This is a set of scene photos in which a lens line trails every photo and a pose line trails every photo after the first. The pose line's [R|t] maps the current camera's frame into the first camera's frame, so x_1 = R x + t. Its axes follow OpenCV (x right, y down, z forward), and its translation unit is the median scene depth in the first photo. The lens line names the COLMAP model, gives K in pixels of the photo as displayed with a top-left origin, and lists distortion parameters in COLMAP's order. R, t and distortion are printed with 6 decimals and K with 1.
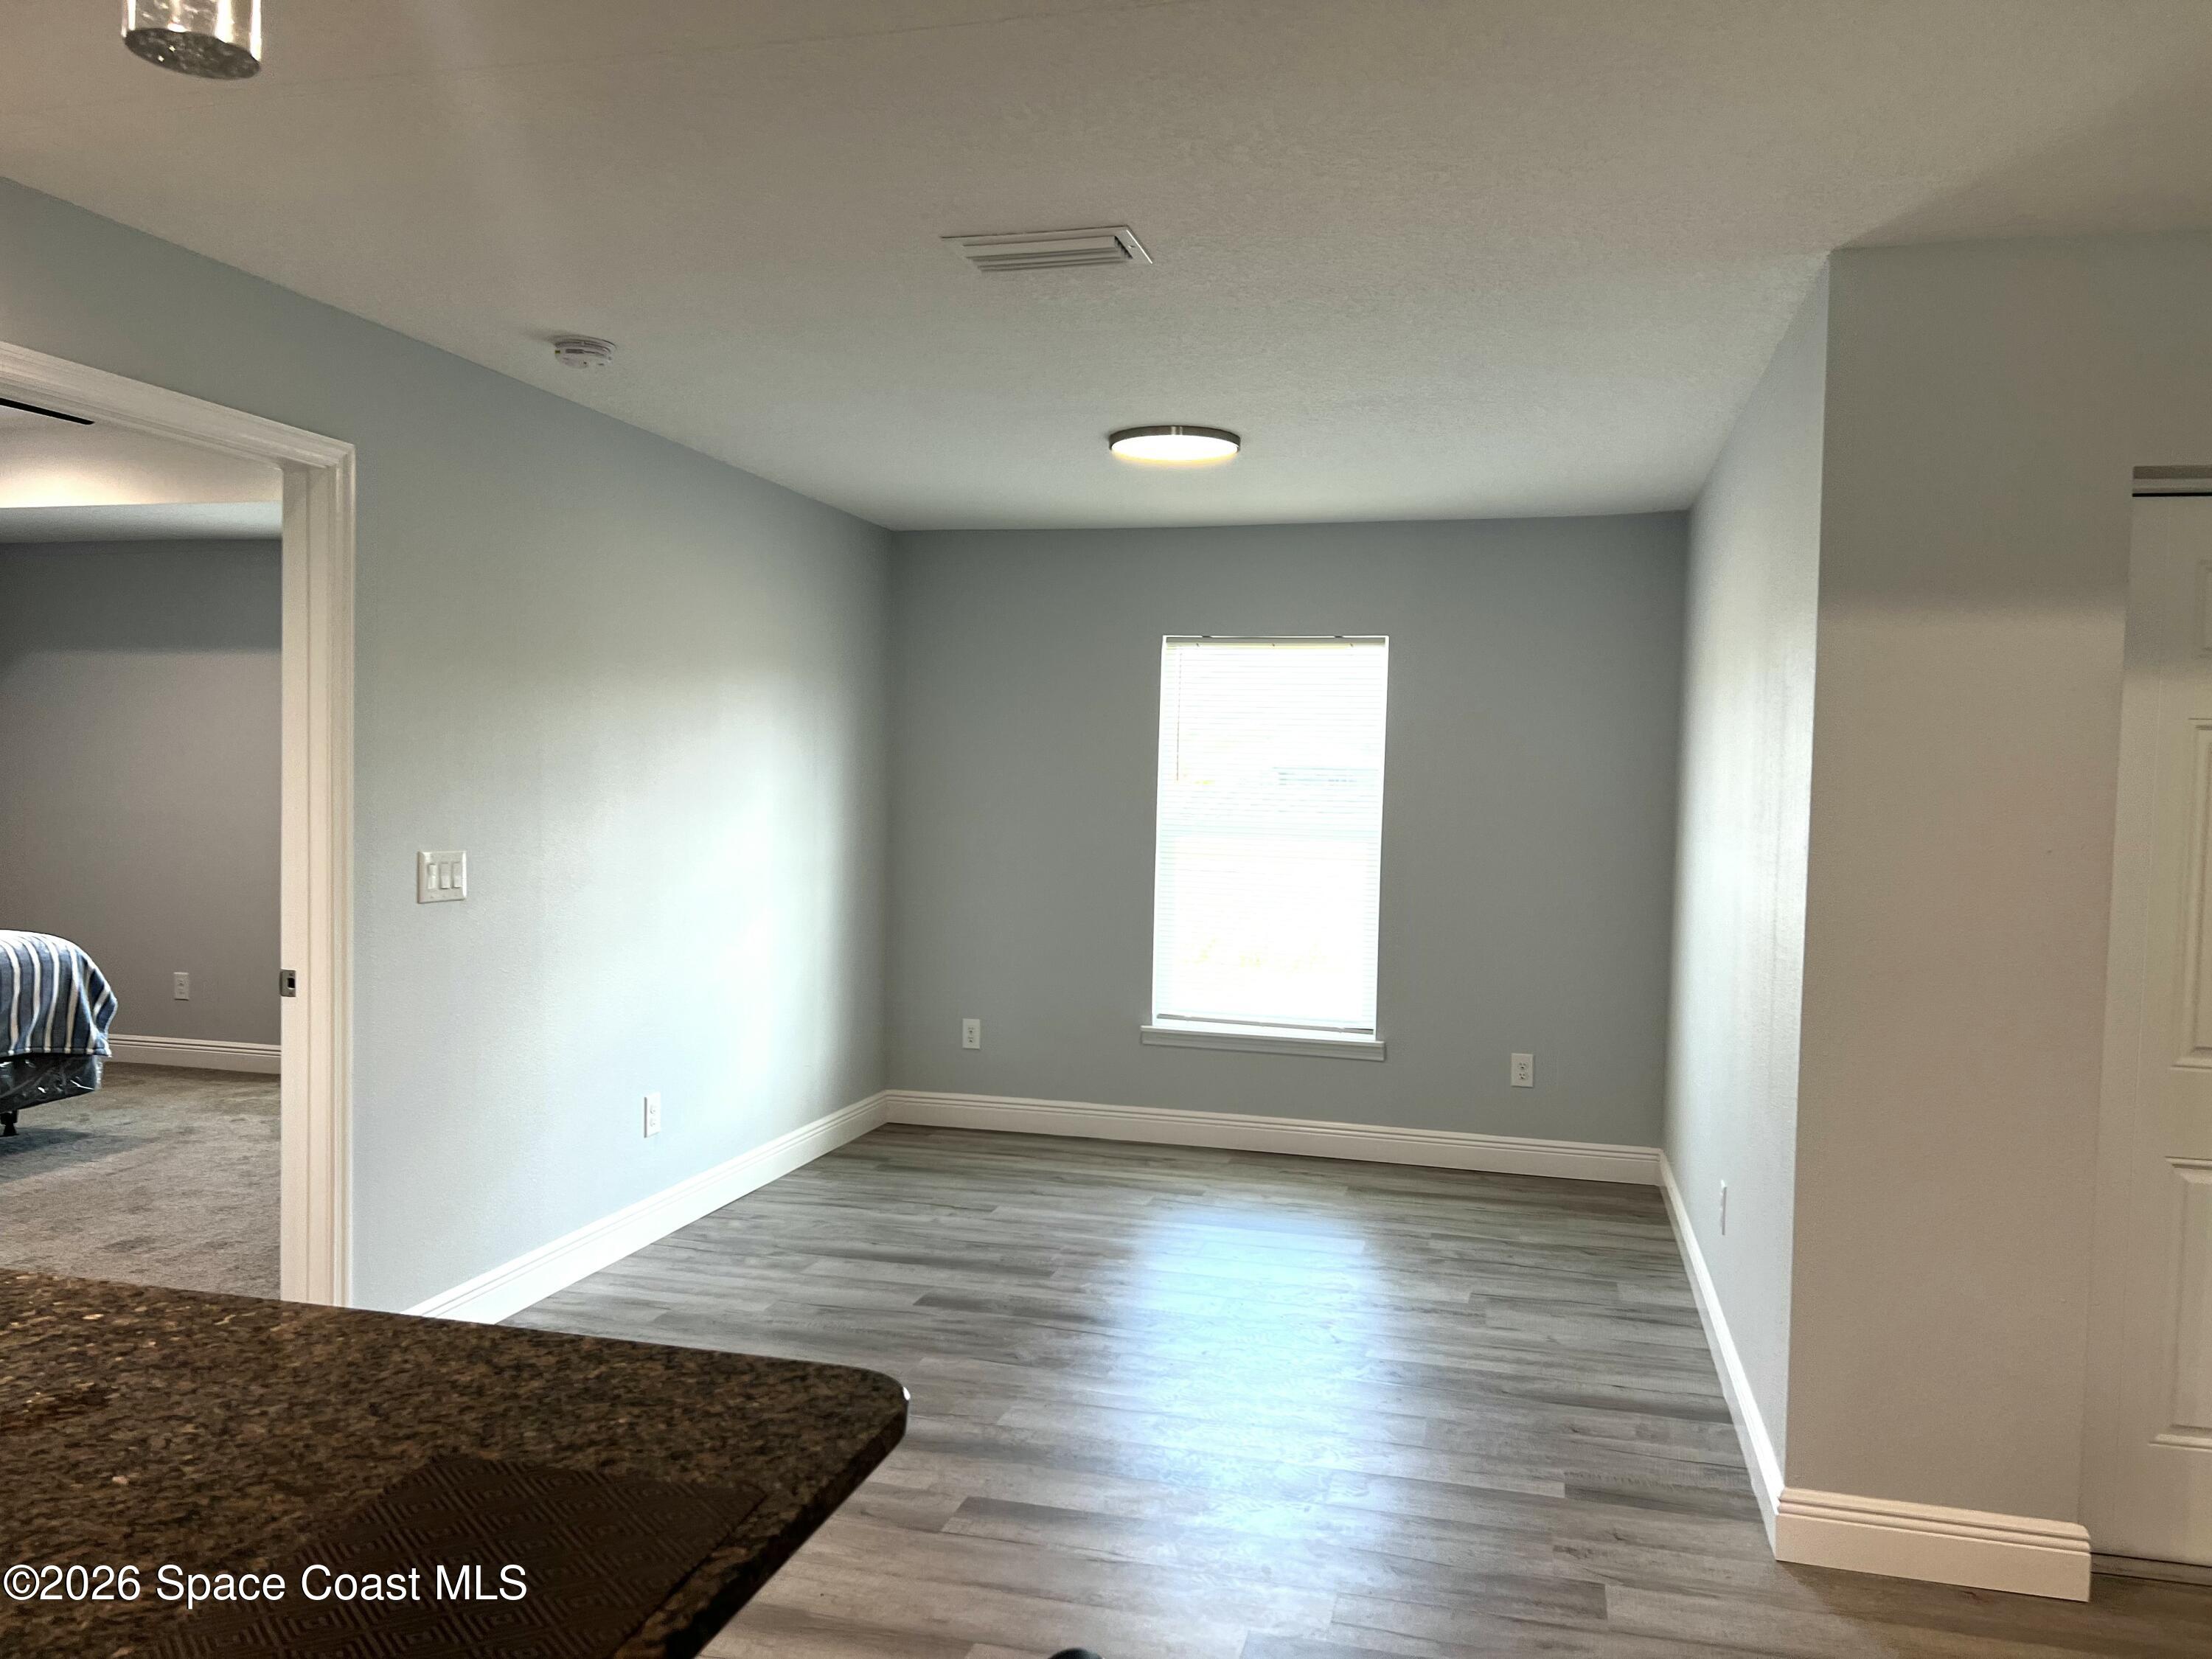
lens RADIAL K [[1660.8, 0, 1118.5], [0, 1660.8, 855.6], [0, 0, 1]] dist [0.066475, -0.075910]
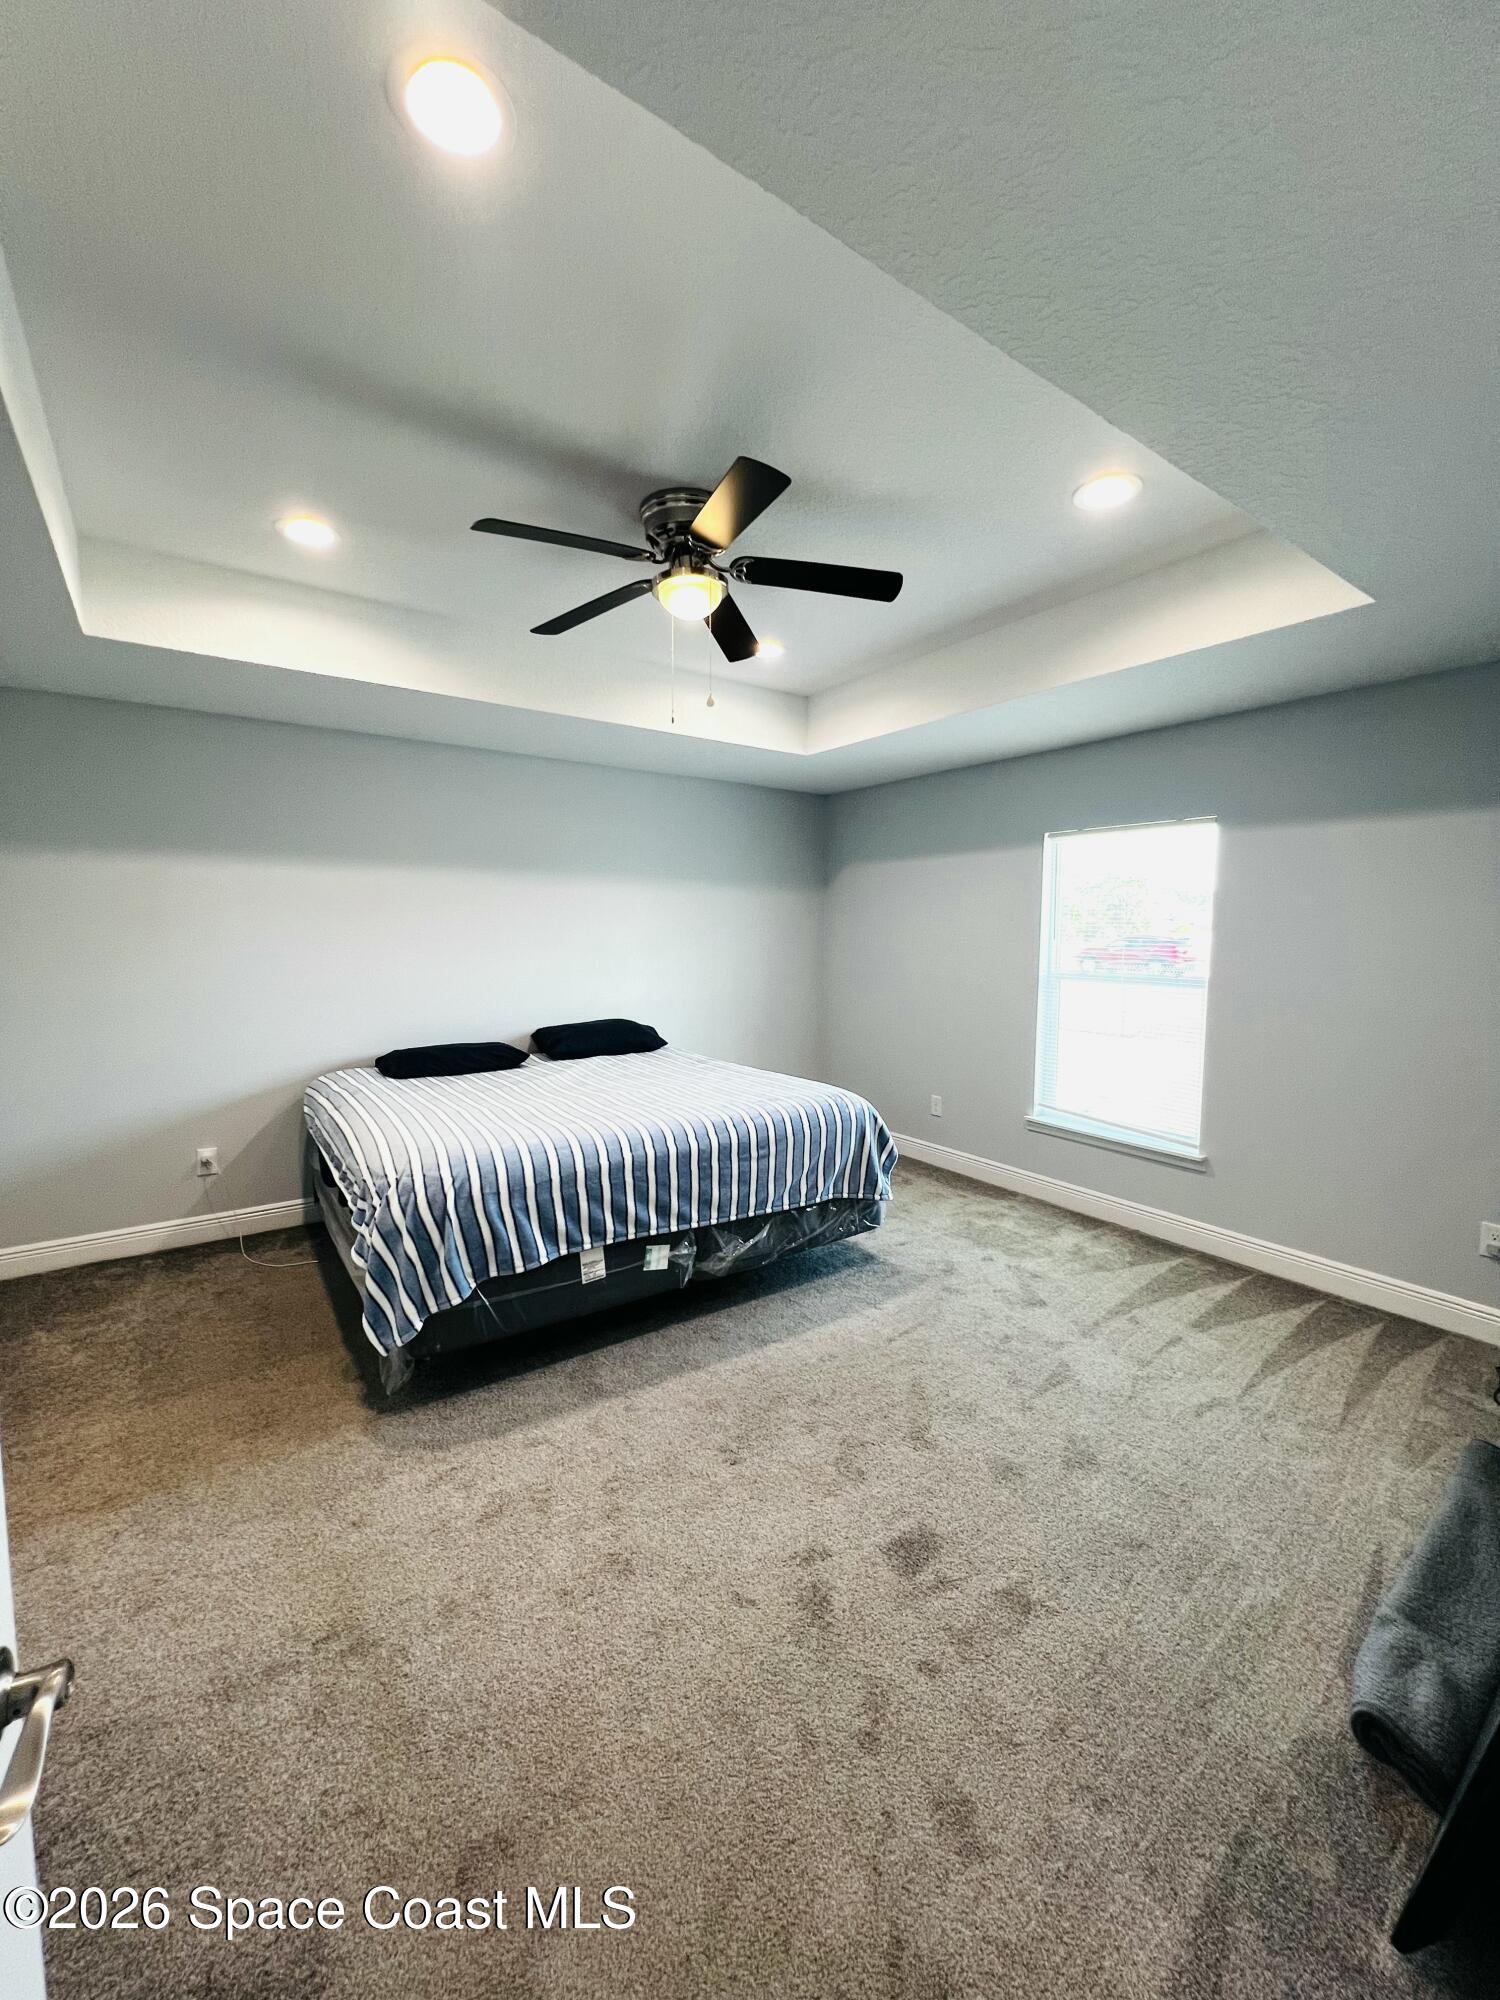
lens RADIAL K [[803.9, 0, 750.0], [0, 803.9, 1000.0], [0, 0, 1]] dist [0.001522, 0.000140]
pose [[0.759650, 0.040385, -0.649077, -0.329131], [-0.019744, 0.999042, 0.039052, -0.037460], [0.650033, -0.016850, 0.759719, 0.534446]]
